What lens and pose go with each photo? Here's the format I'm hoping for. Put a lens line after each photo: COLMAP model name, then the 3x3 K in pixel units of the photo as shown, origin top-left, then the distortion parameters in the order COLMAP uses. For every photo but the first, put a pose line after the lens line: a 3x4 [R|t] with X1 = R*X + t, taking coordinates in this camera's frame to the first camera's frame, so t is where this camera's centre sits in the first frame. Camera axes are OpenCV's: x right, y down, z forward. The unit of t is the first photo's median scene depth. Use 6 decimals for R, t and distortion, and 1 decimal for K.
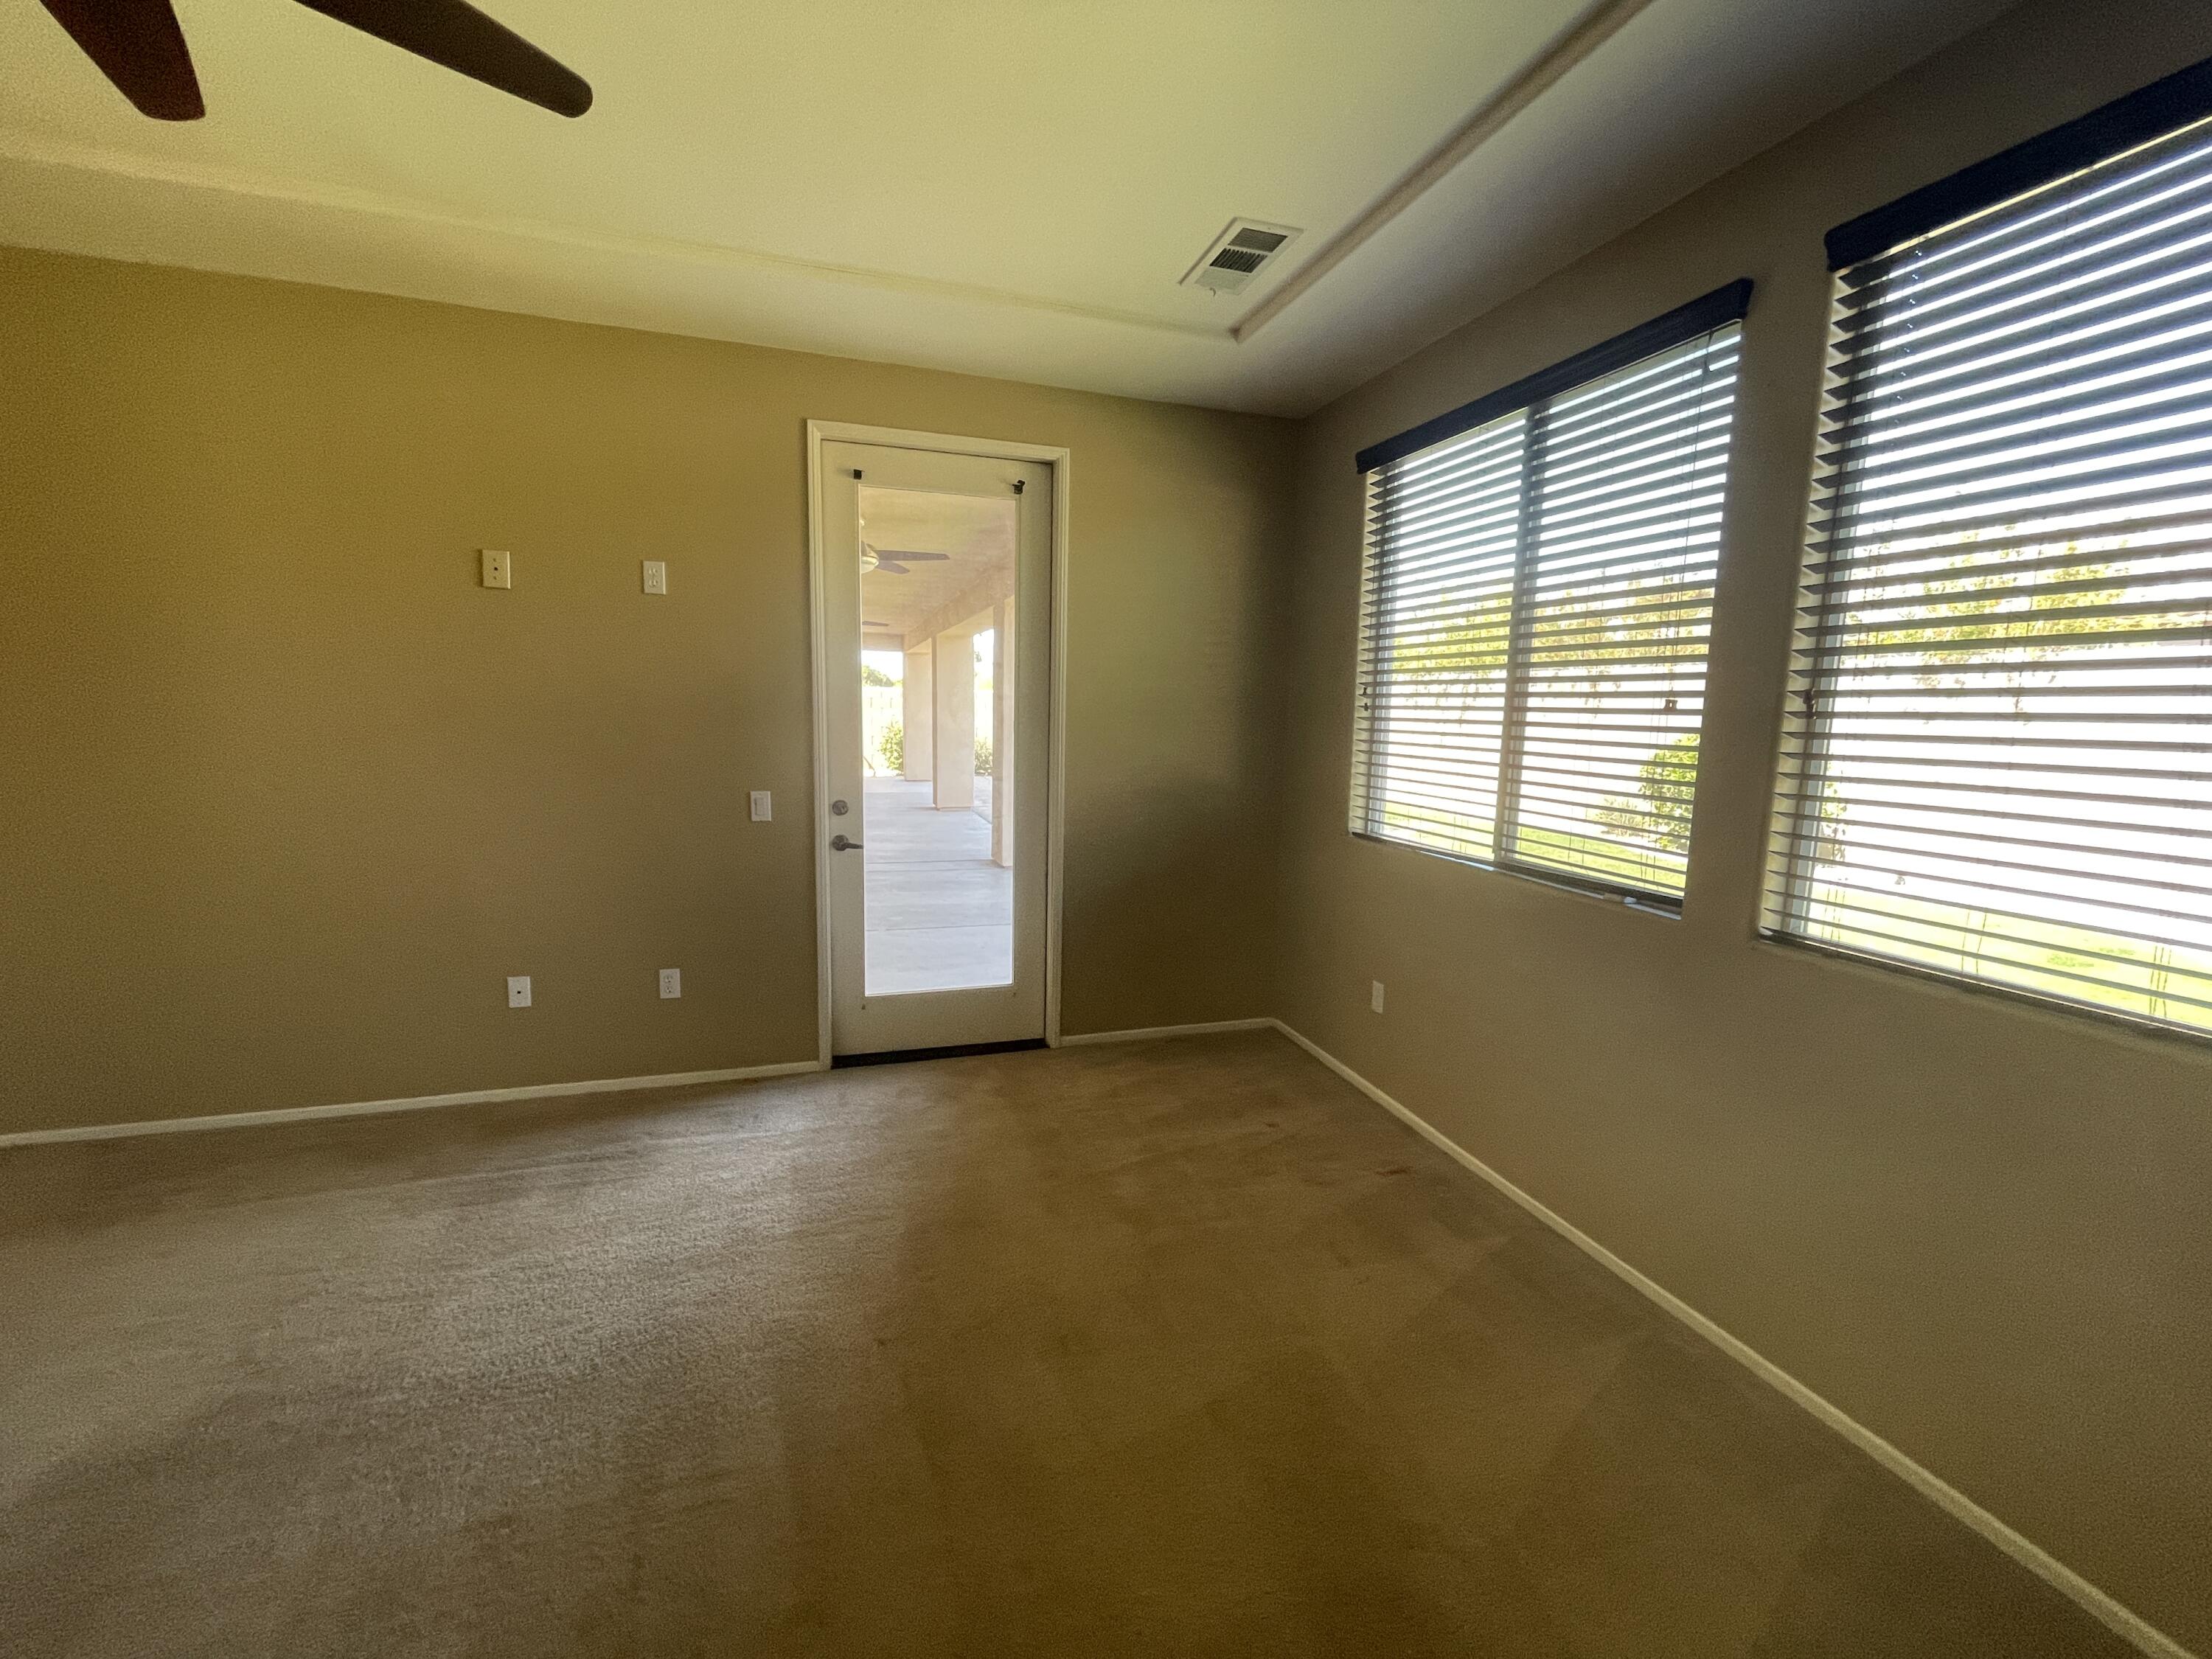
lens RADIAL K [[914.4, 0, 1106.0], [0, 914.4, 829.5], [0, 0, 1]] dist [-0.000775, -0.000055]
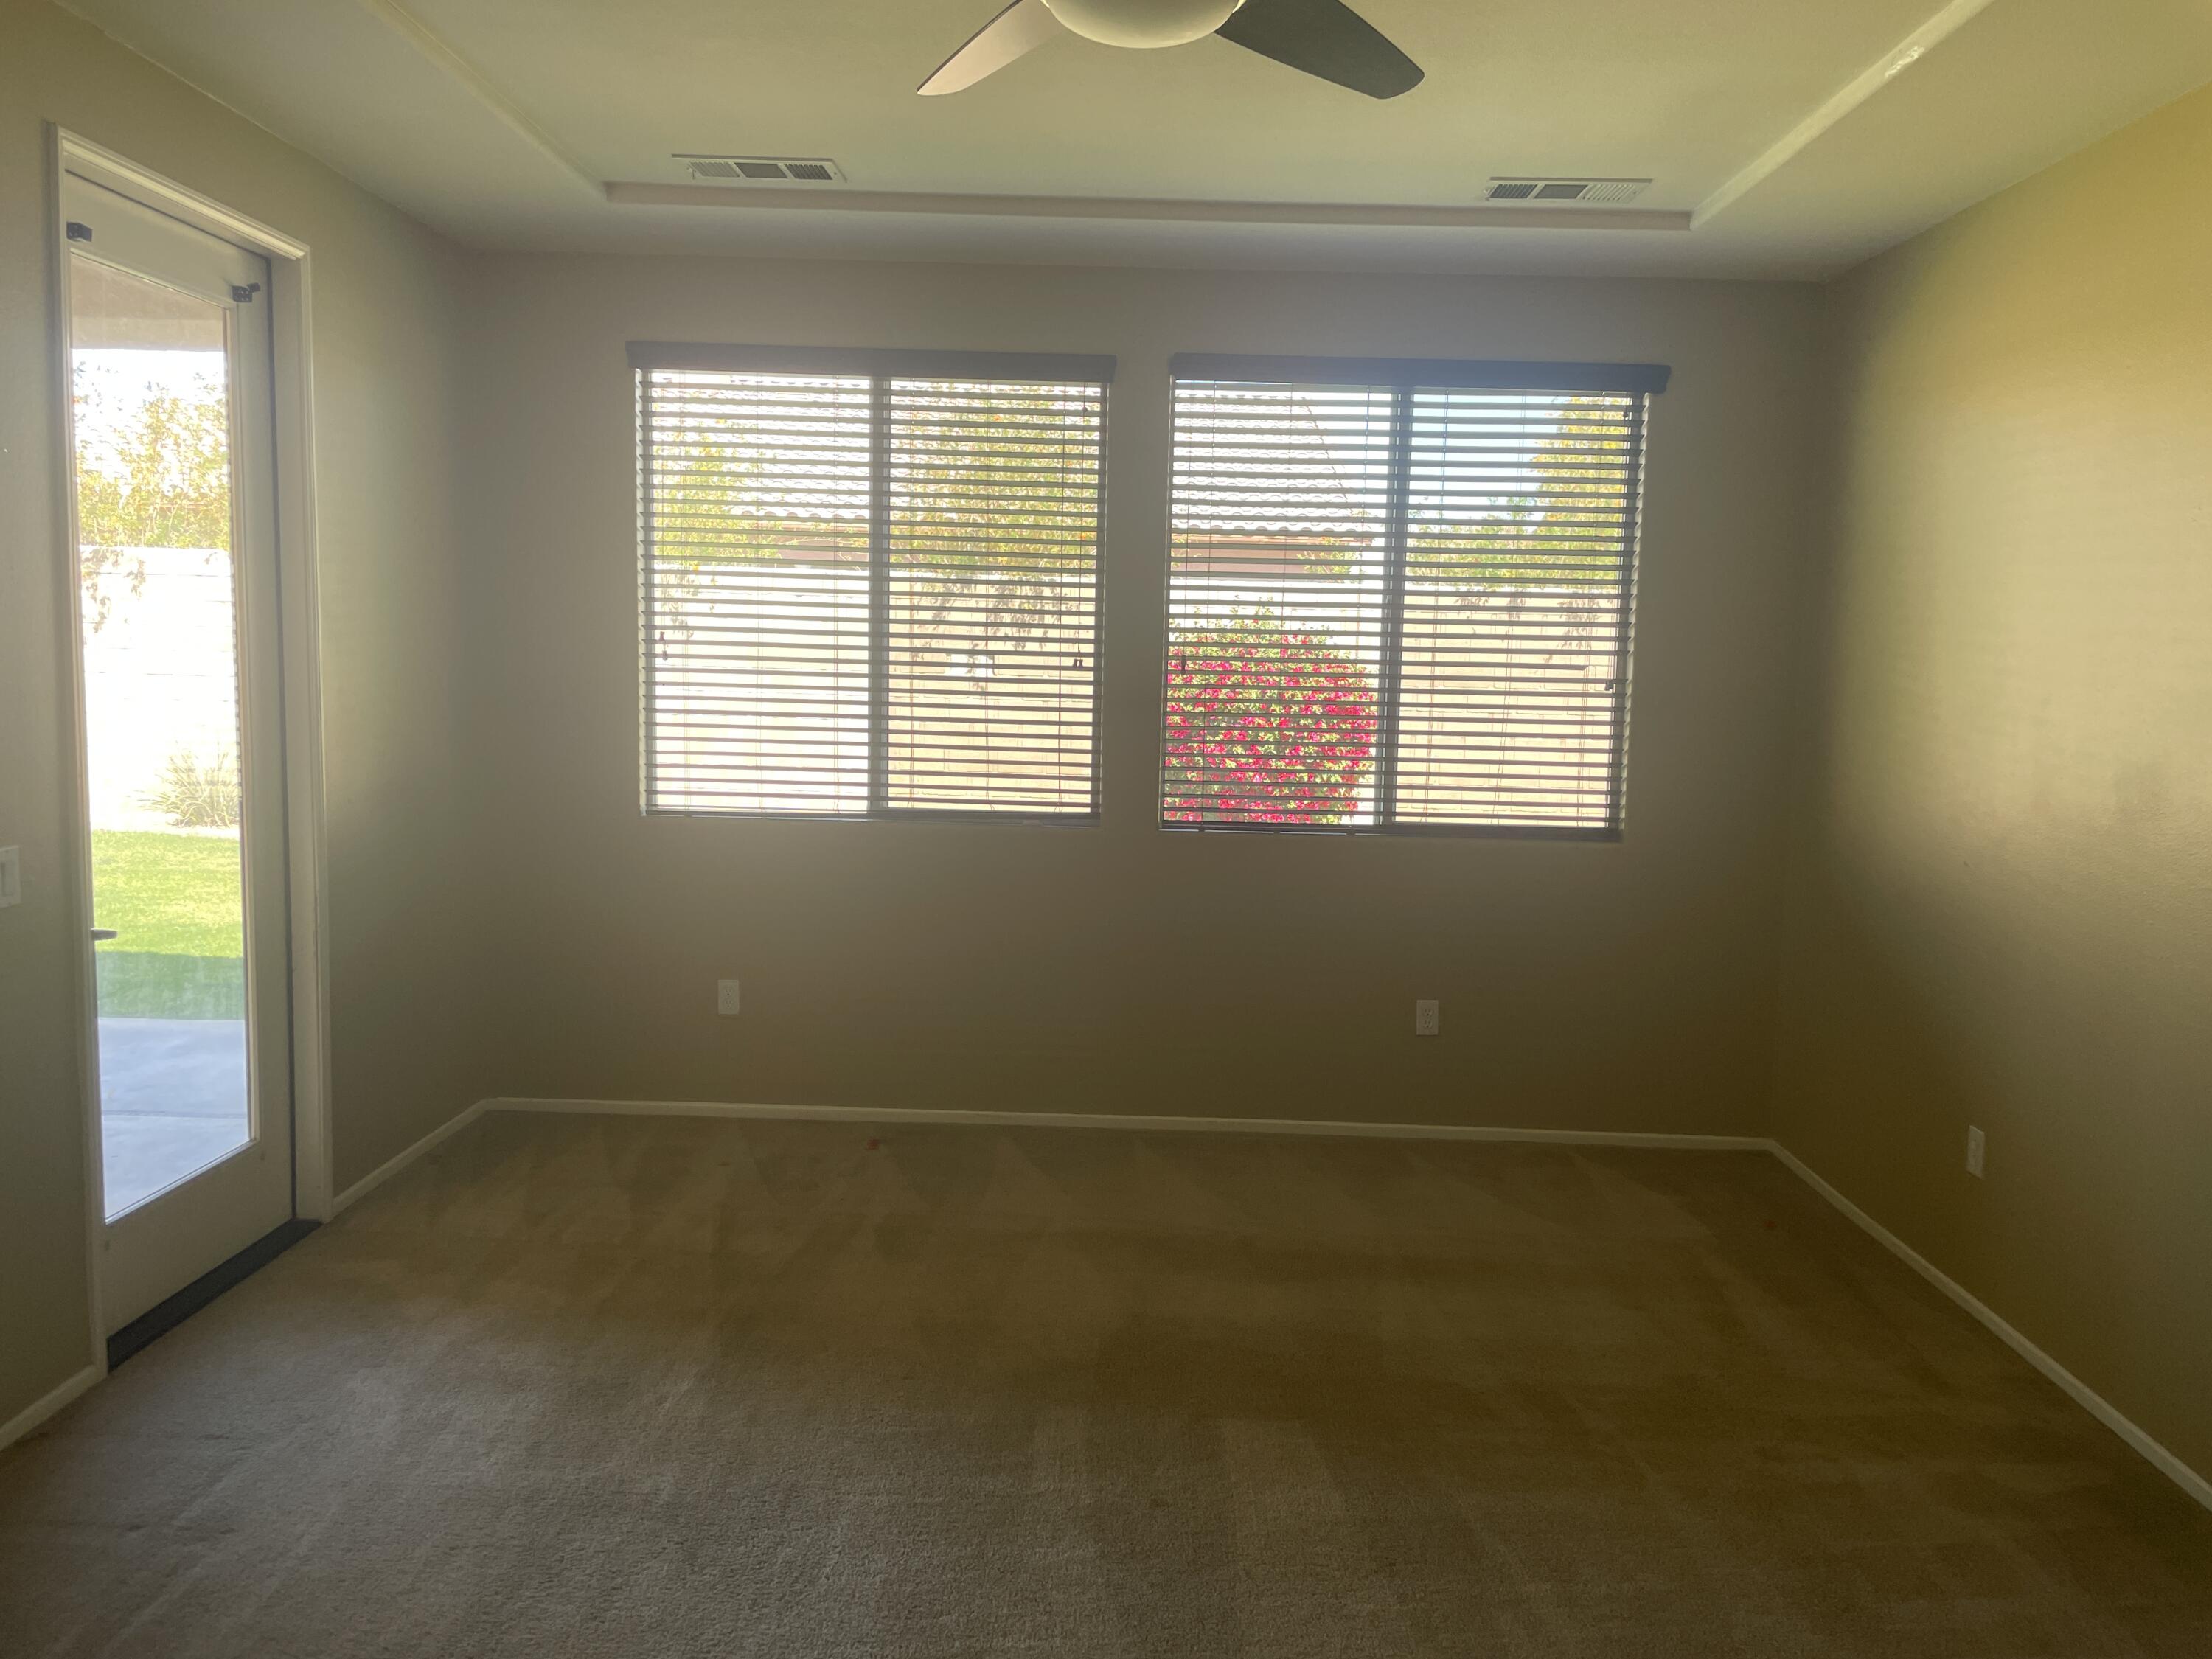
lens RADIAL K [[1632.9, 0, 1106.0], [0, 1632.9, 829.5], [0, 0, 1]] dist [0.004228, -0.000339]
pose [[0.312458, -0.117834, 0.942595, -1.167679], [0.103984, 0.990556, 0.089361, -0.078894], [-0.944223, 0.070094, 0.321760, 0.182894]]
